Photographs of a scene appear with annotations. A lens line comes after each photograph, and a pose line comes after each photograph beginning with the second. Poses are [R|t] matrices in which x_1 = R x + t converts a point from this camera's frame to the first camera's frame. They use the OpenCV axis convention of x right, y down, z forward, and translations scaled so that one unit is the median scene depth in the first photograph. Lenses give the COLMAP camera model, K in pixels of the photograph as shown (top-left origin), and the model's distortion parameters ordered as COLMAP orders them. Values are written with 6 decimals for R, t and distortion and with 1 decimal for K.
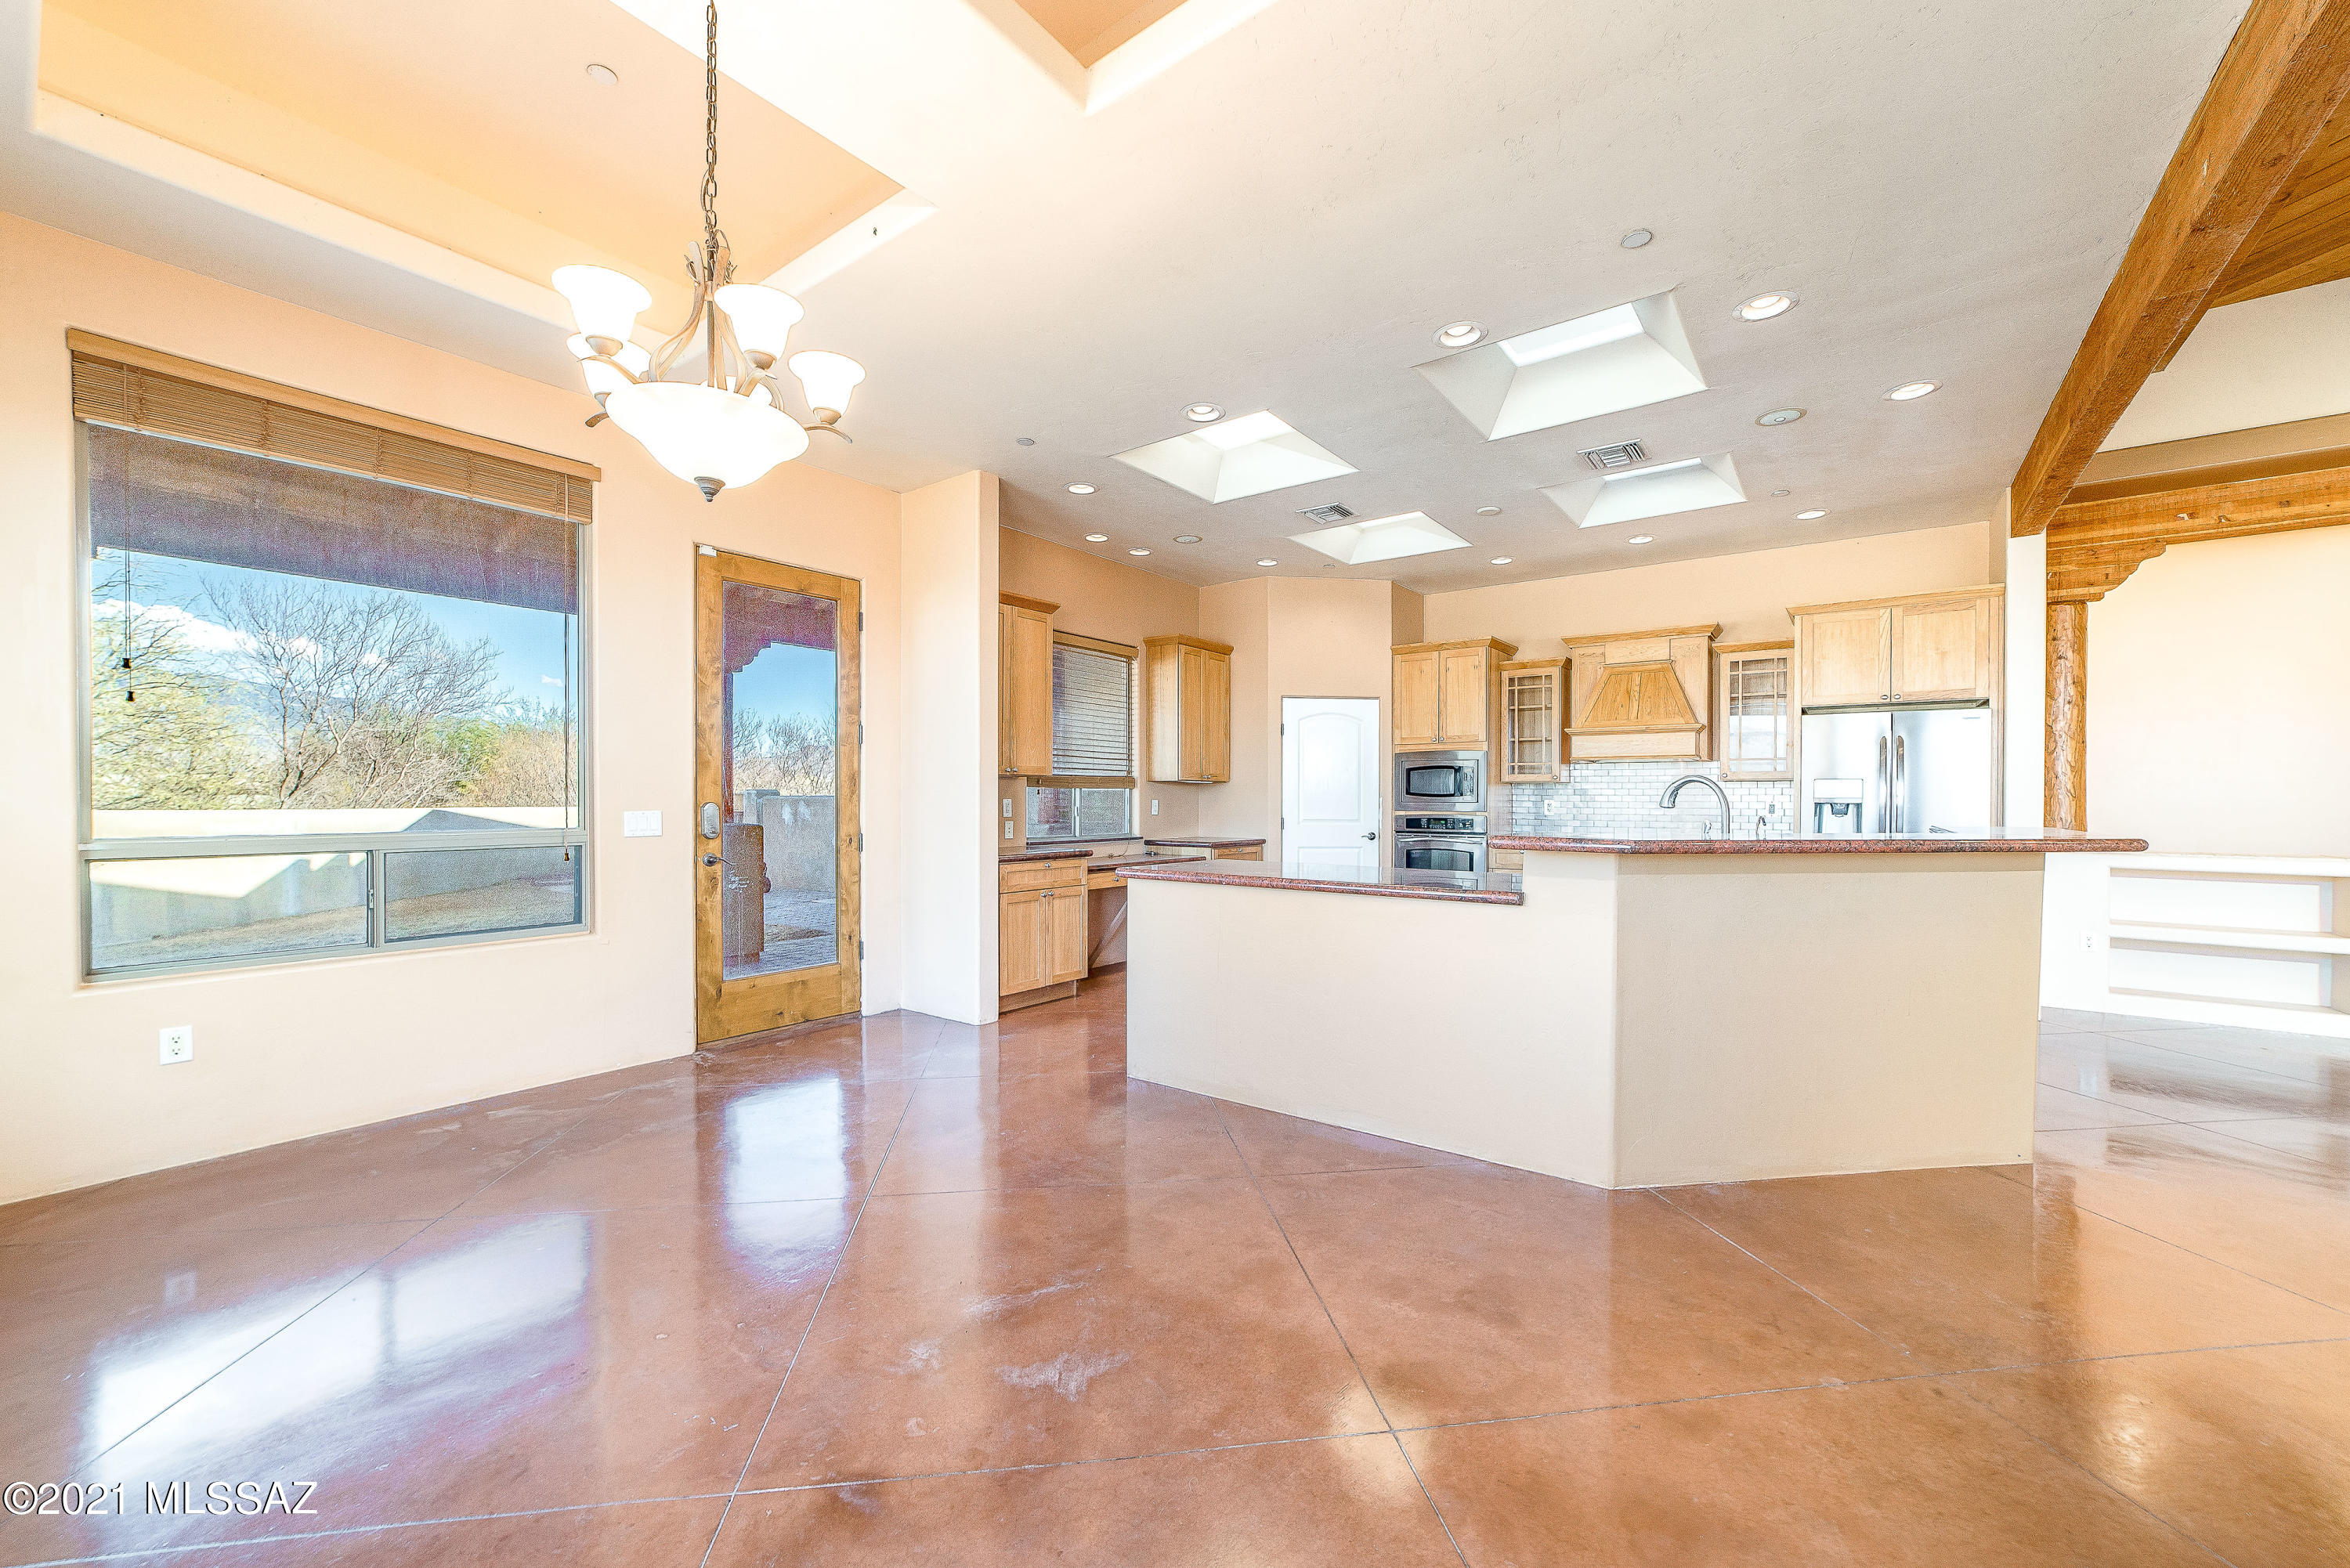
lens RADIAL K [[914.7, 0, 1168.2], [0, 914.7, 805.6], [0, 0, 1]] dist [-0.024226, 0.008246]
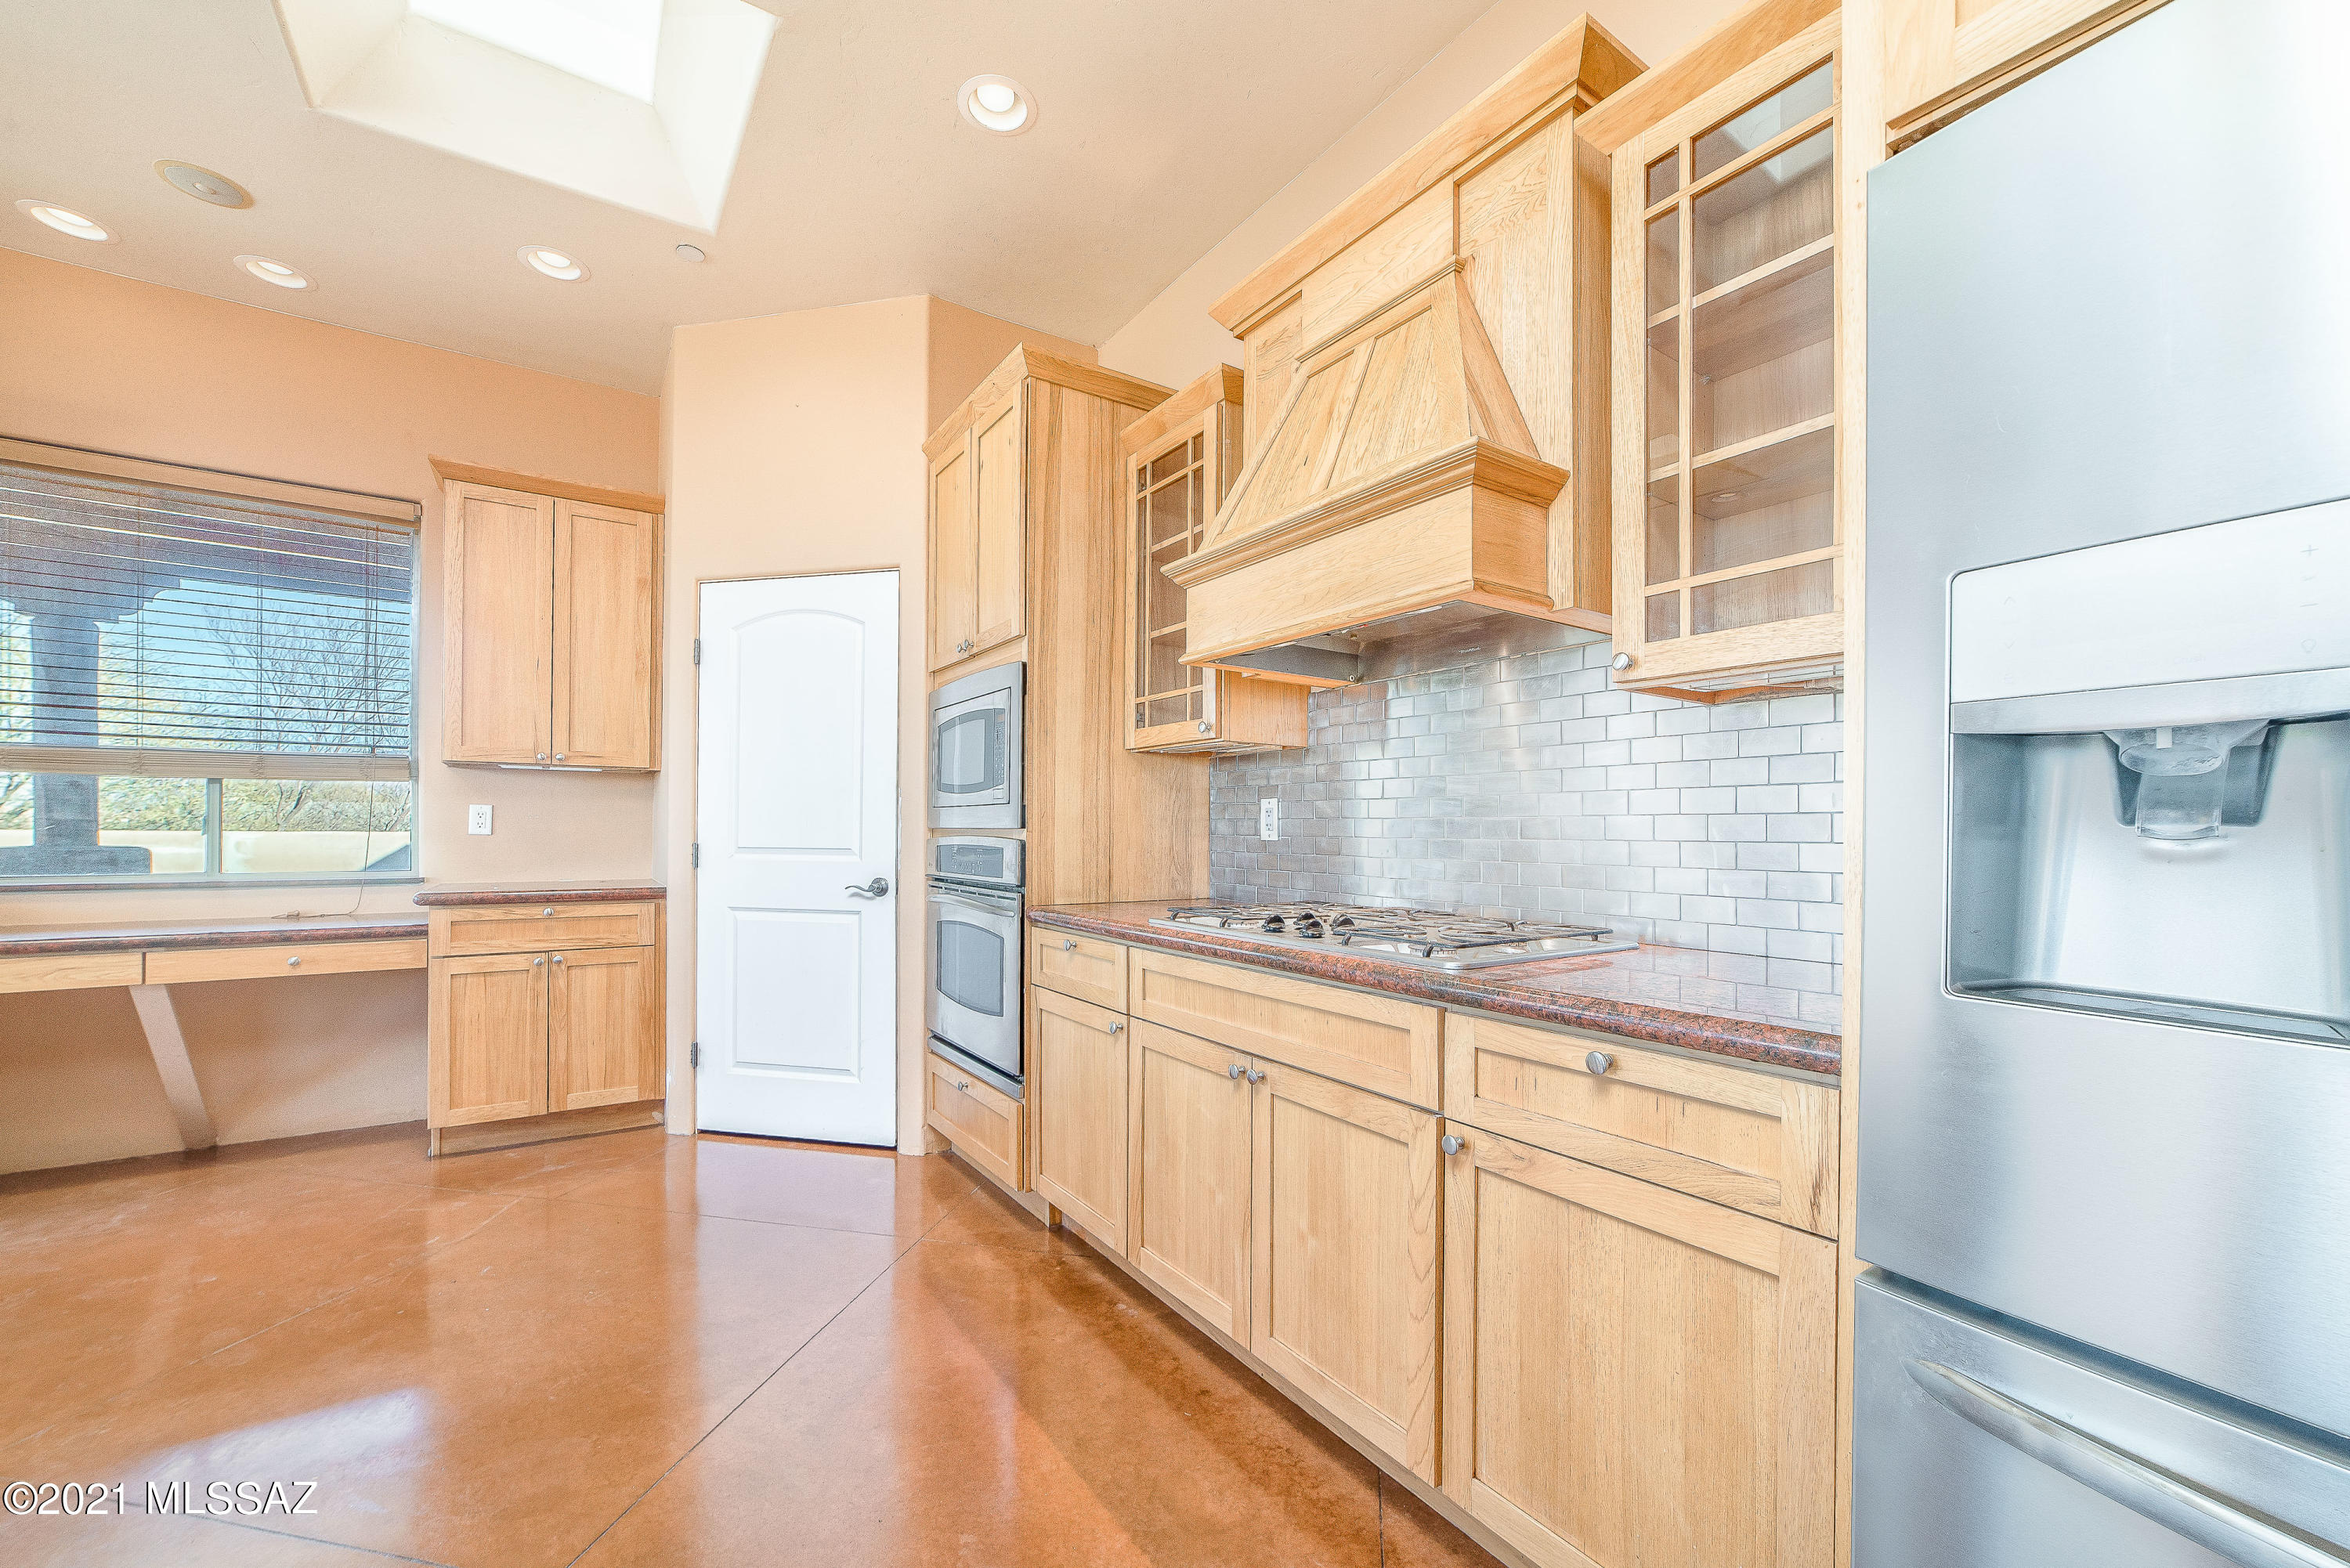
lens RADIAL K [[919.1, 0, 1168.5], [0, 919.1, 827.9], [0, 0, 1]] dist [-0.035561, 0.014790]
pose [[0.948117, -0.000148, -0.317920, 0.663669], [-0.004239, 0.999905, -0.013106, 0.014136], [0.317892, 0.013774, 0.948027, 0.856130]]
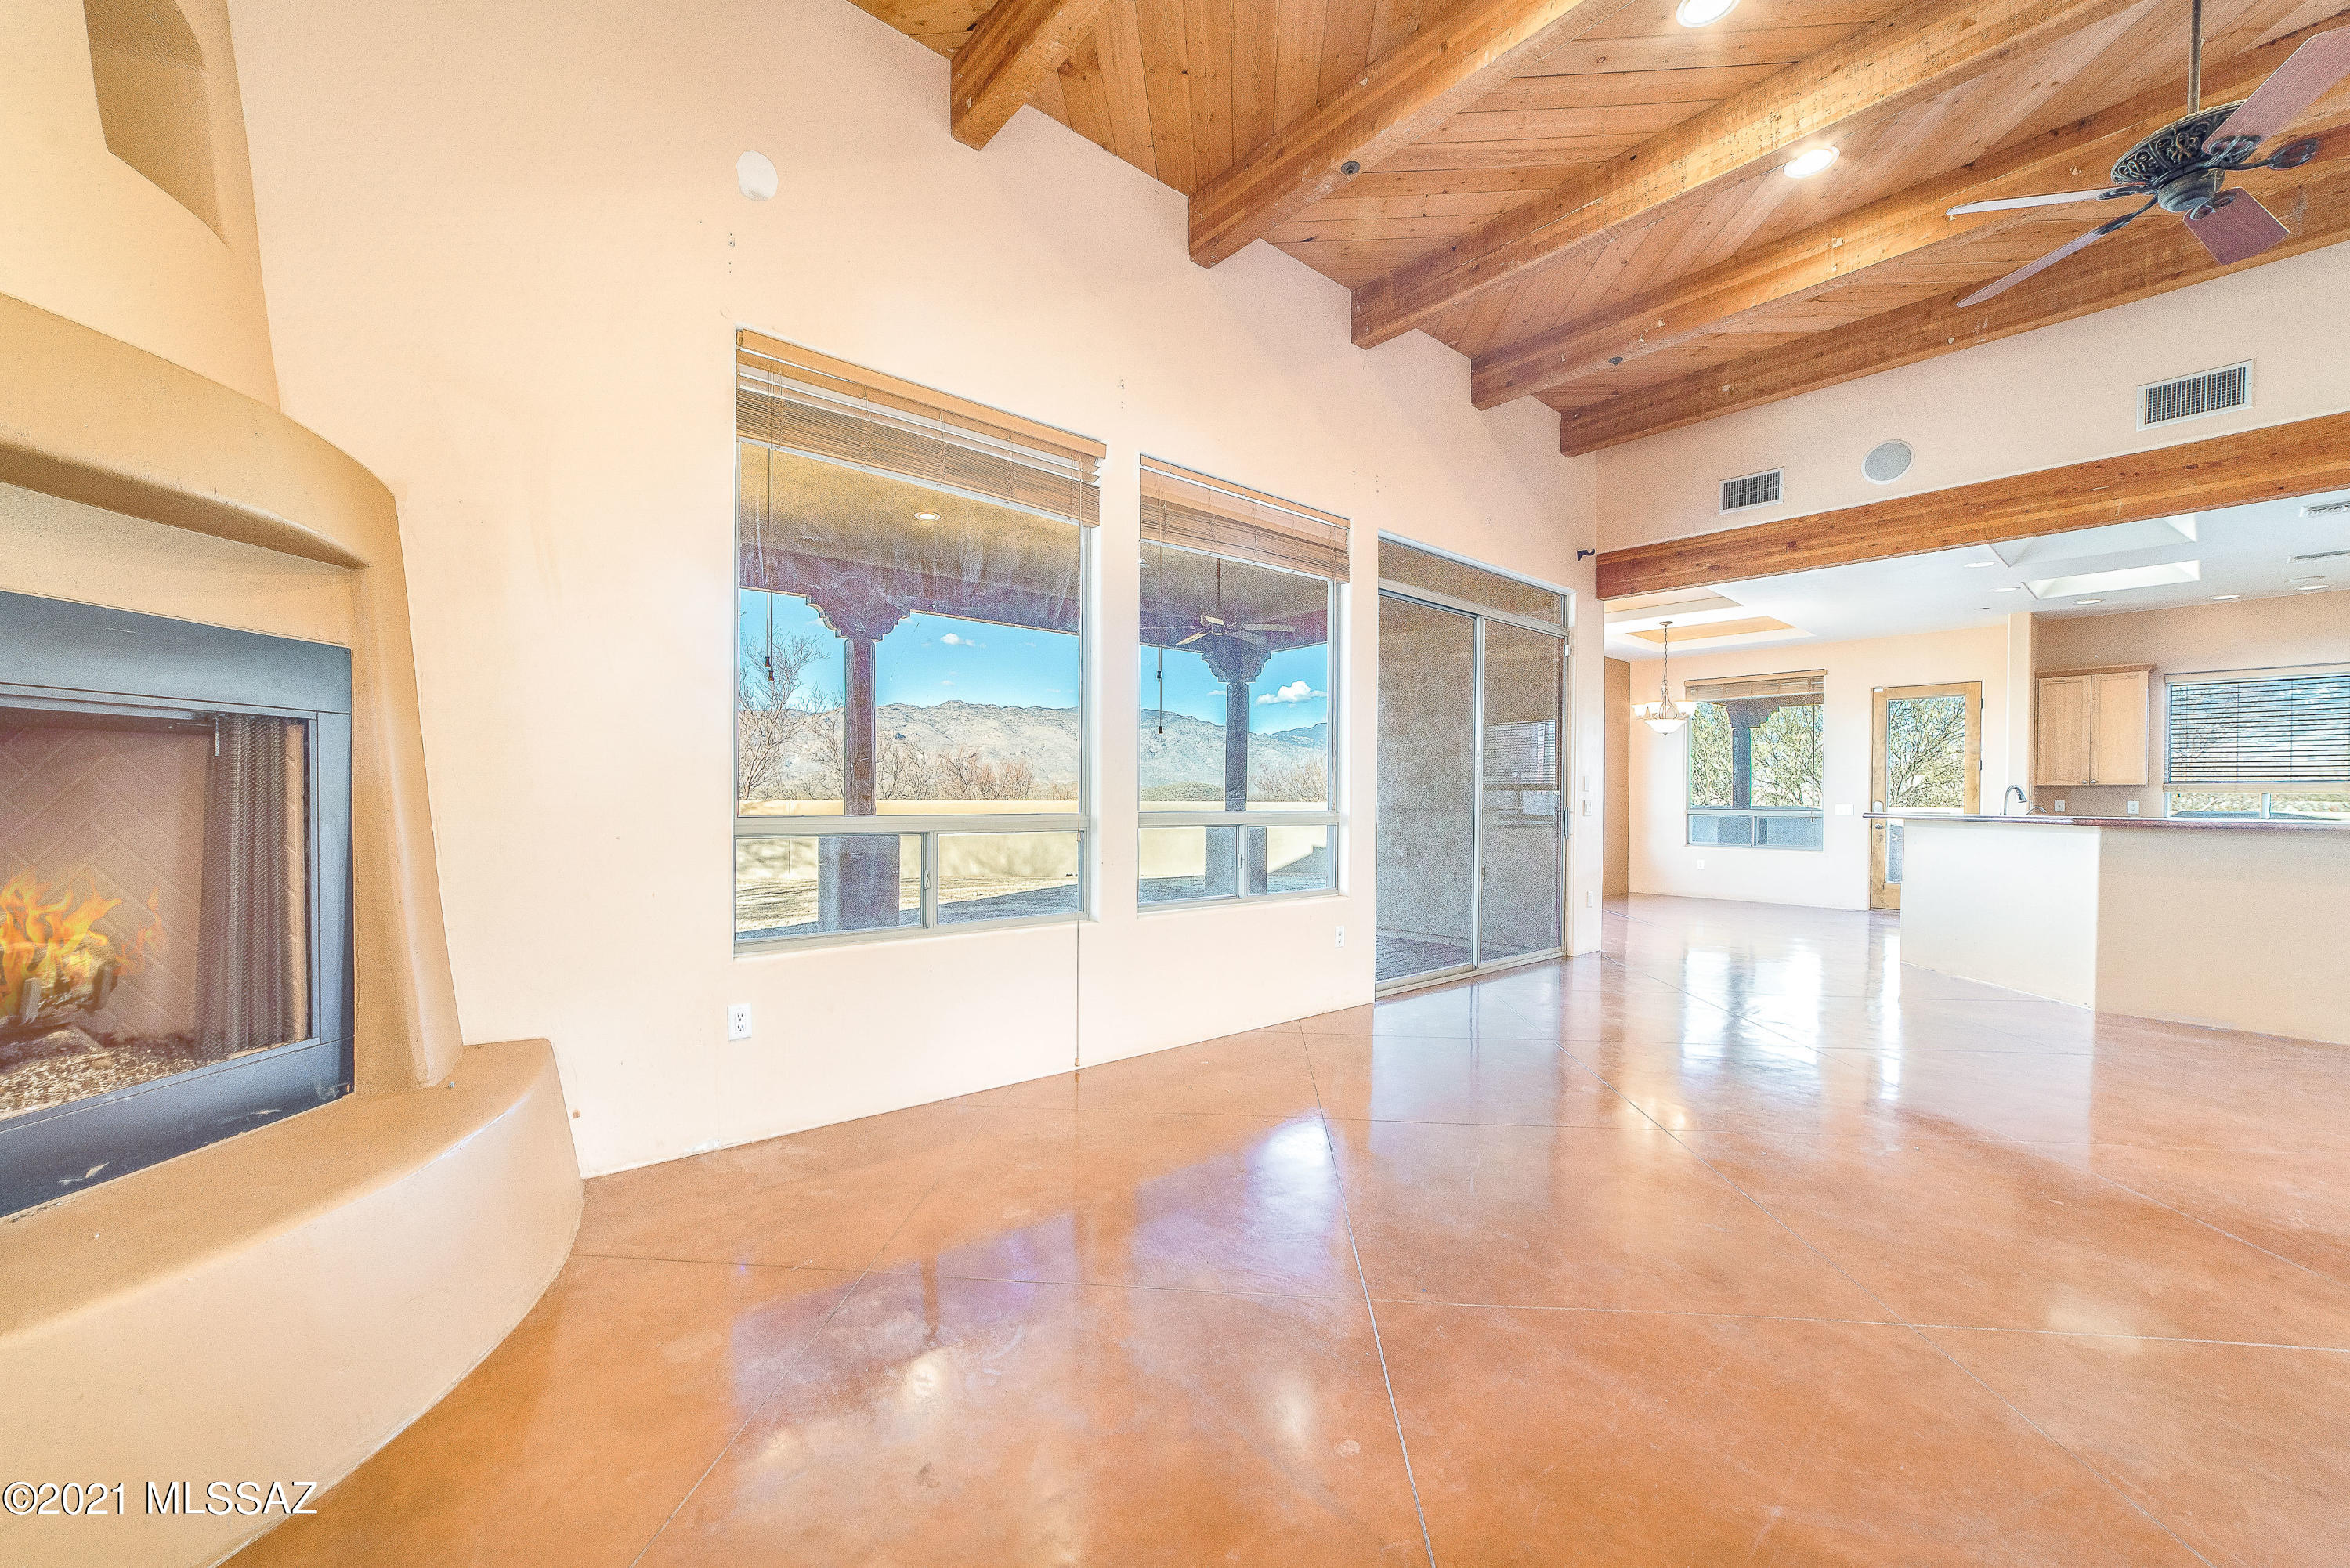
lens RADIAL K [[914.7, 0, 1168.2], [0, 914.7, 805.6], [0, 0, 1]] dist [-0.024226, 0.008246]
pose [[-0.214202, 0.002497, -0.976786, 1.681039], [-0.021257, 0.999748, 0.007217, 0.024355], [0.976558, 0.022310, -0.214095, -0.197938]]
